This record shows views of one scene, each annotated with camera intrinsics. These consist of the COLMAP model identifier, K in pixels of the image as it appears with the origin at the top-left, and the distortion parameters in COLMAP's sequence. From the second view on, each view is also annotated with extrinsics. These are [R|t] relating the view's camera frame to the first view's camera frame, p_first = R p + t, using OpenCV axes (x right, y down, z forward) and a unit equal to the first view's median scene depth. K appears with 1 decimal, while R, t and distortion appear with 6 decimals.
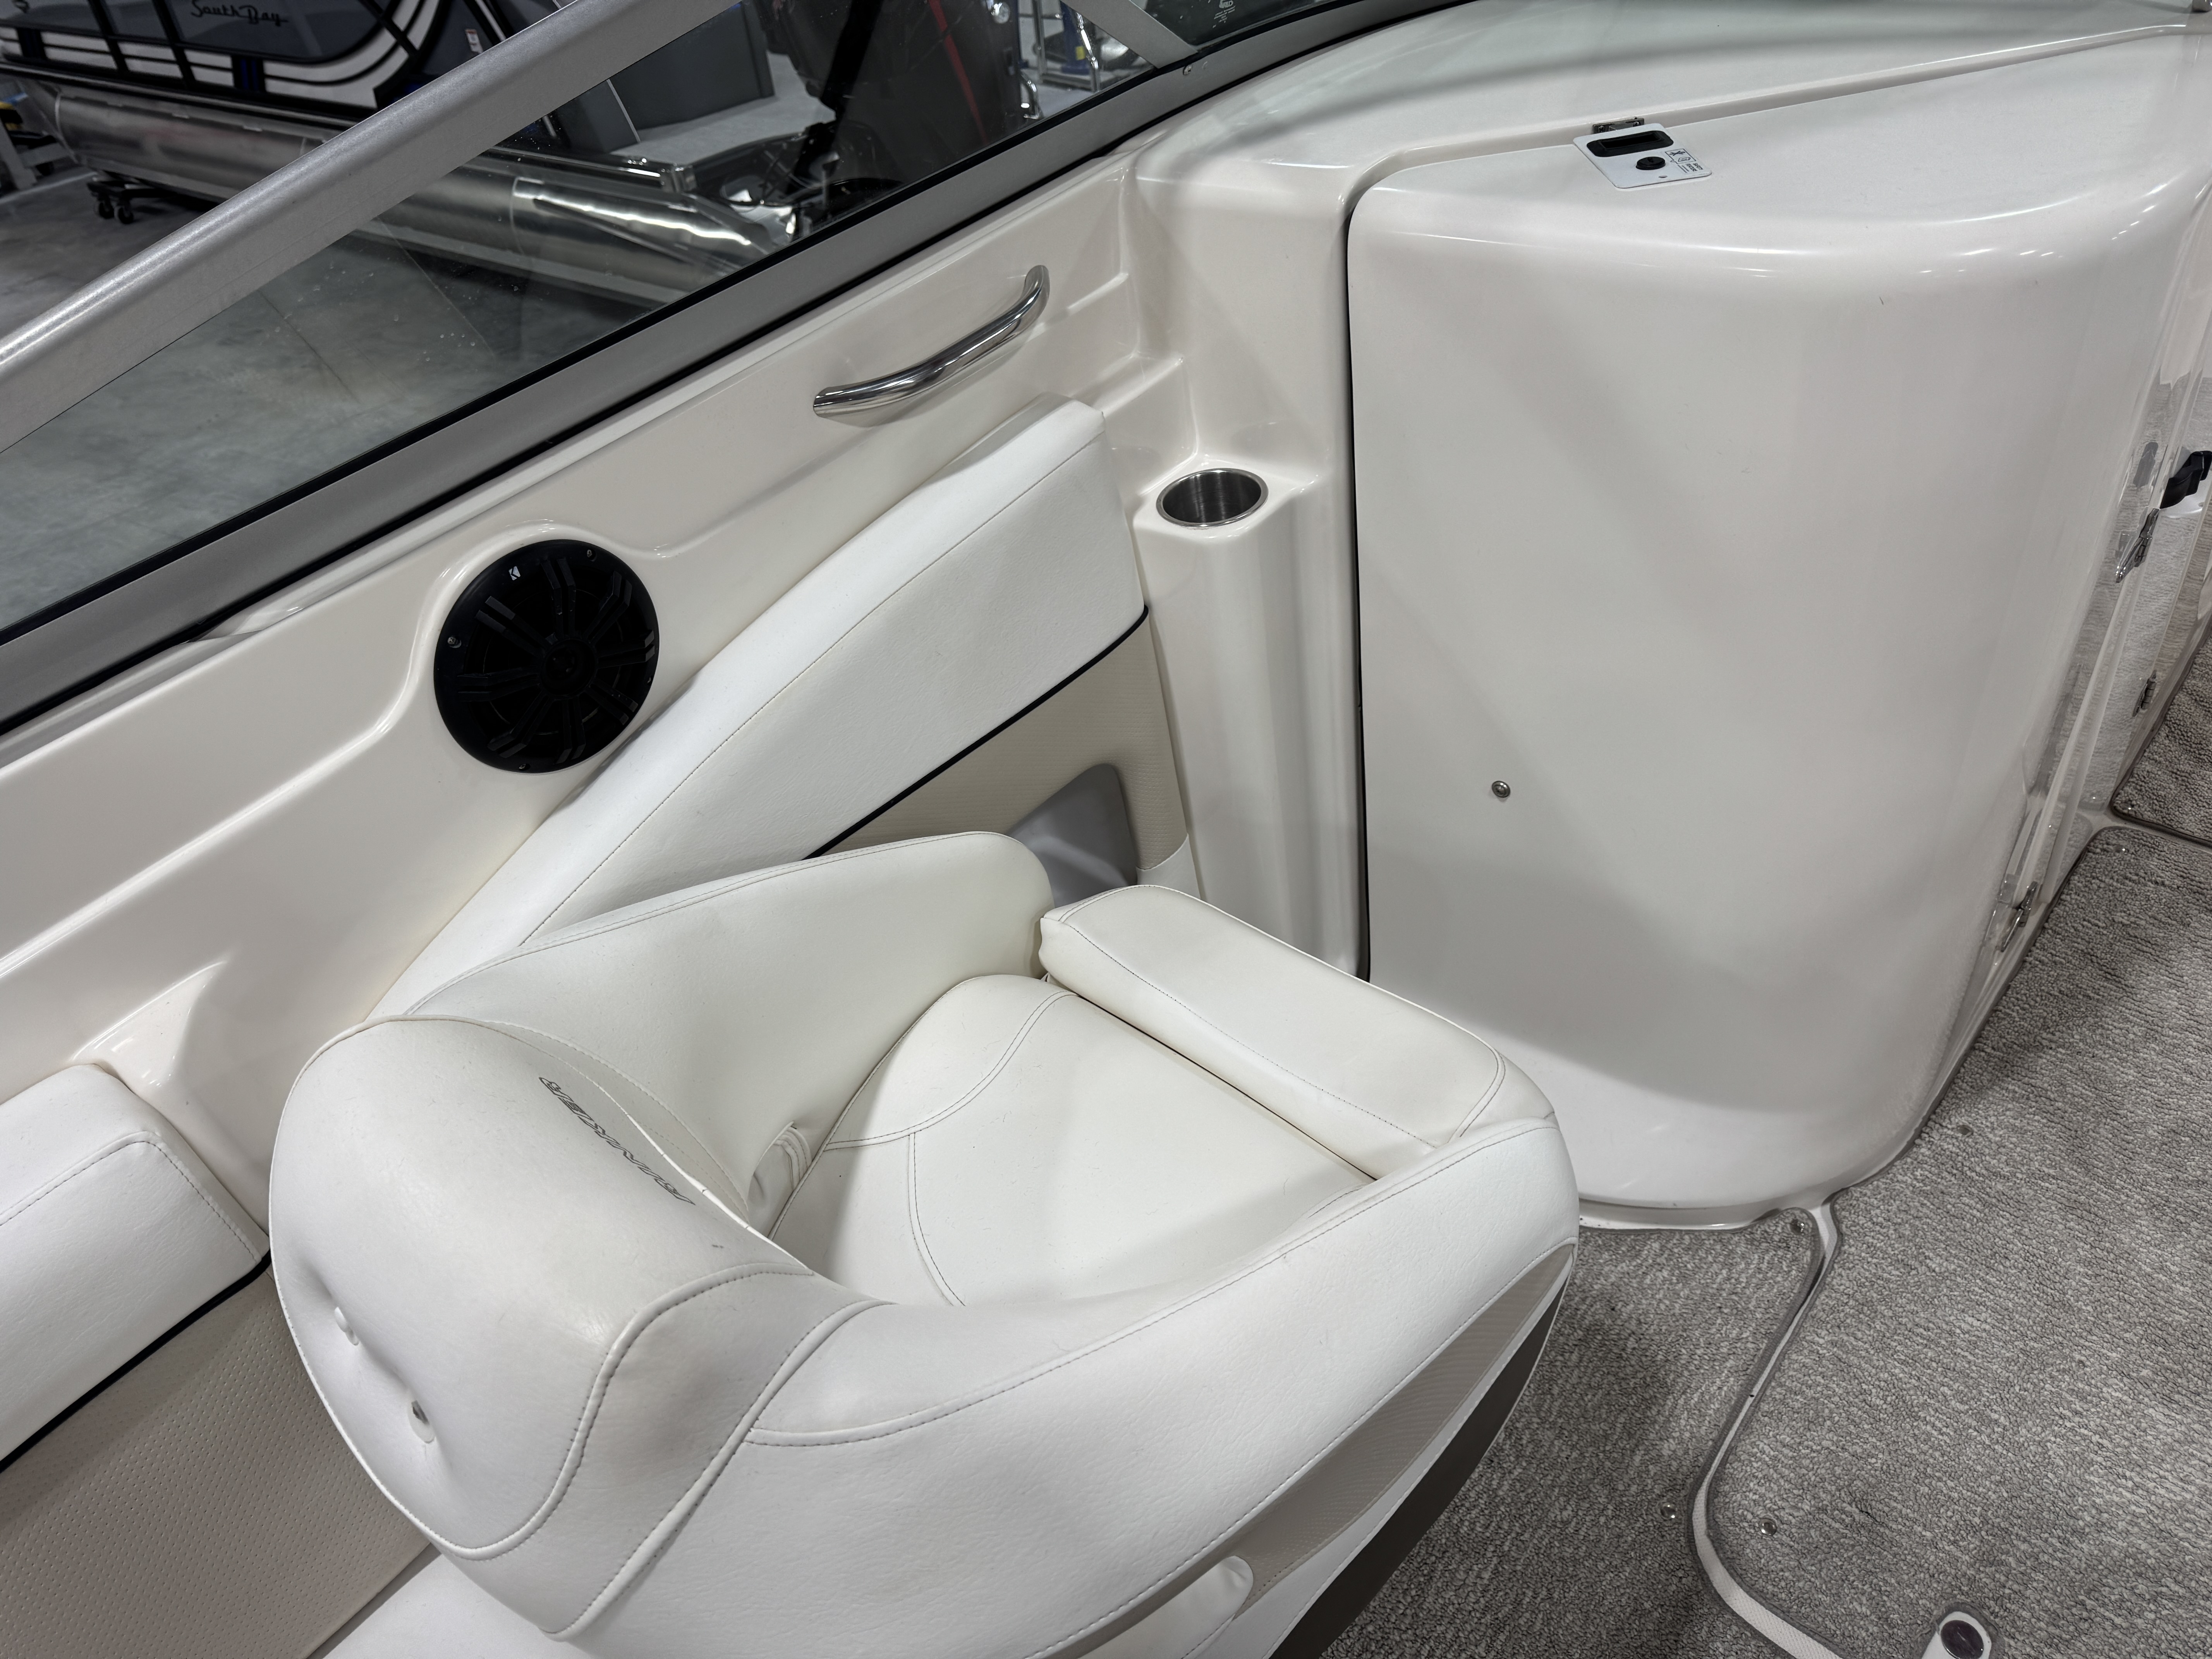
lens RADIAL K [[1576.6, 0, 1097.1], [0, 1576.6, 833.8], [0, 0, 1]] dist [0.002403, -0.000221]
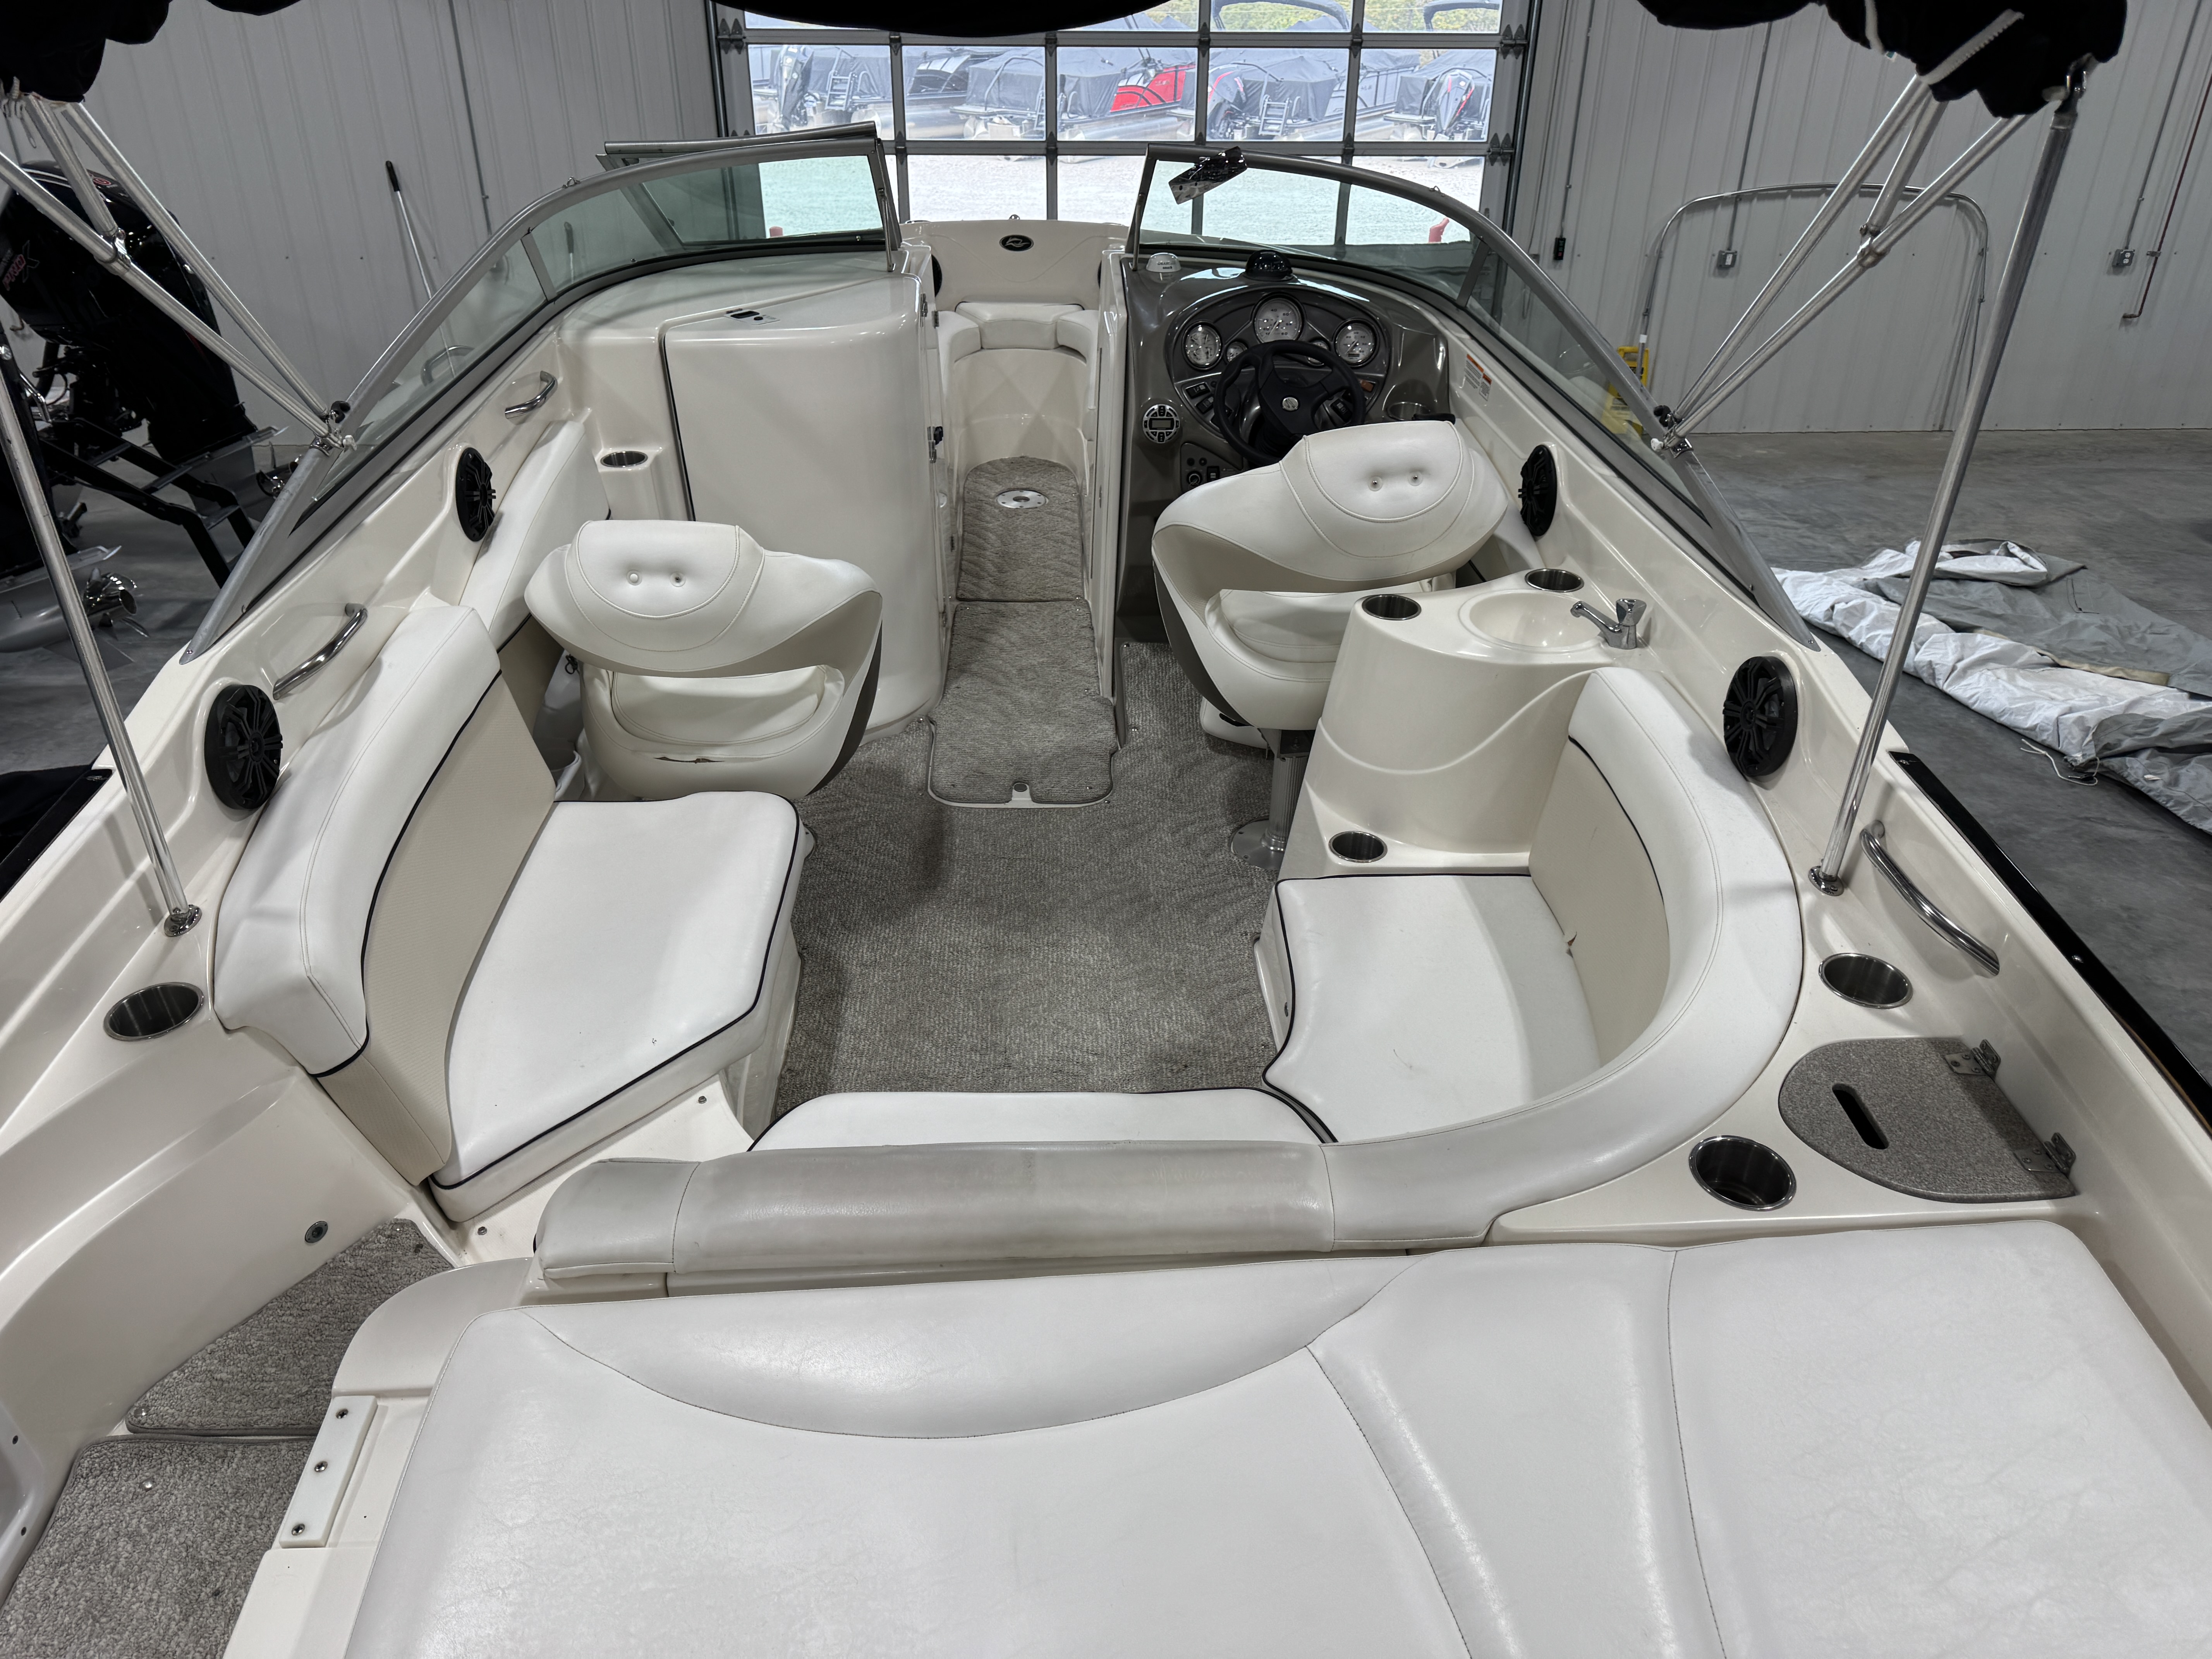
lens RADIAL K [[1576.6, 0, 1097.1], [0, 1576.6, 833.8], [0, 0, 1]] dist [0.002403, -0.000221]
pose [[0.730814, -0.229878, 0.642703, -1.078937], [0.360742, 0.929417, -0.077770, 0.767454], [-0.579462, 0.288686, 0.762158, -1.101787]]
